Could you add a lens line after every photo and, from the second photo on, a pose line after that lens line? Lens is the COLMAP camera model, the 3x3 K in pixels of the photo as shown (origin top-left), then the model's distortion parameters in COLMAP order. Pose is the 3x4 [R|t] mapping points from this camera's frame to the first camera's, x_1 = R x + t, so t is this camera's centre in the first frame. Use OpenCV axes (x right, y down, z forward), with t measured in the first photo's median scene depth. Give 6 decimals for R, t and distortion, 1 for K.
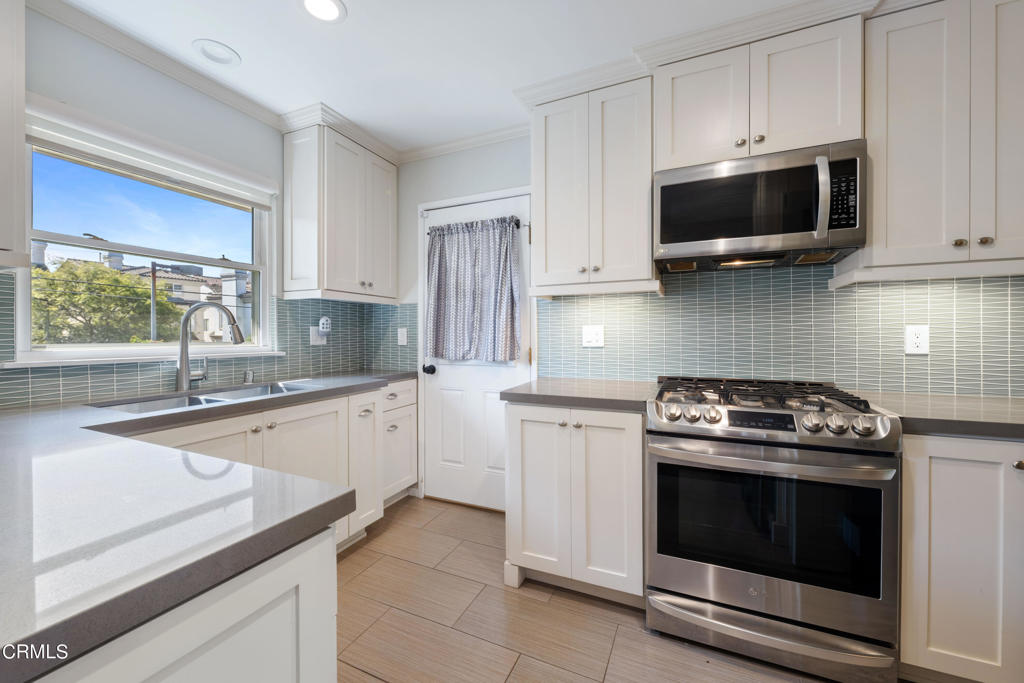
lens RADIAL K [[402.1, 0, 512.6], [0, 402.1, 336.6], [0, 0, 1]] dist [0.001233, 0.000245]
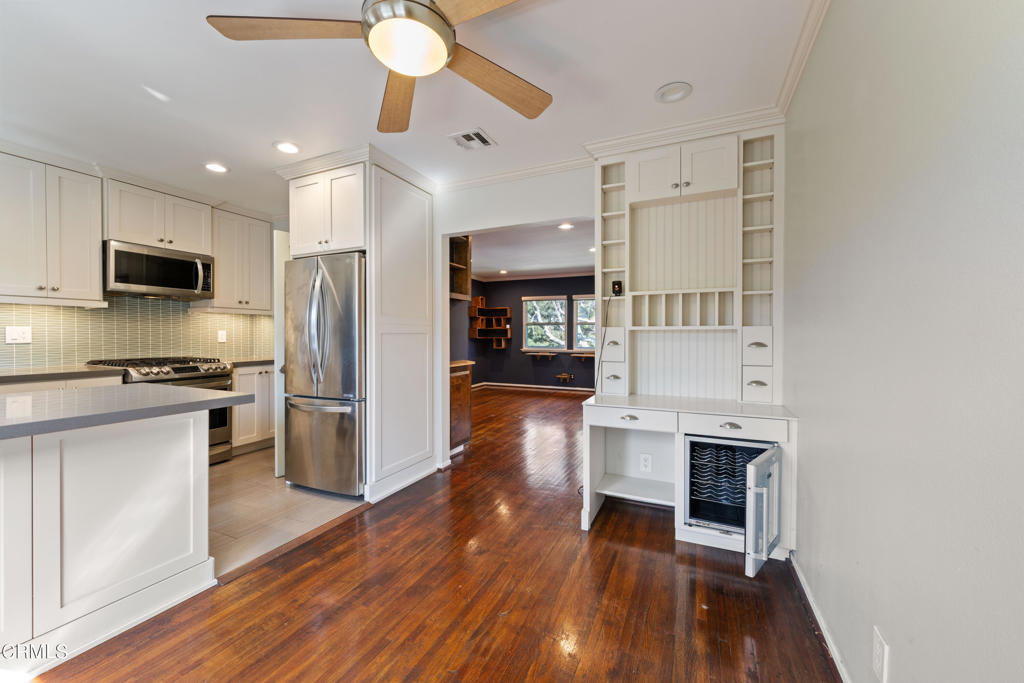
lens RADIAL K [[402.1, 0, 512.6], [0, 402.1, 339.3], [0, 0, 1]] dist [0.001233, 0.000245]
pose [[0.002764, -0.005995, 0.999978, -1.612963], [0.005633, 0.999966, 0.005979, 0.022343], [-0.999980, 0.005616, 0.002798, -0.864428]]
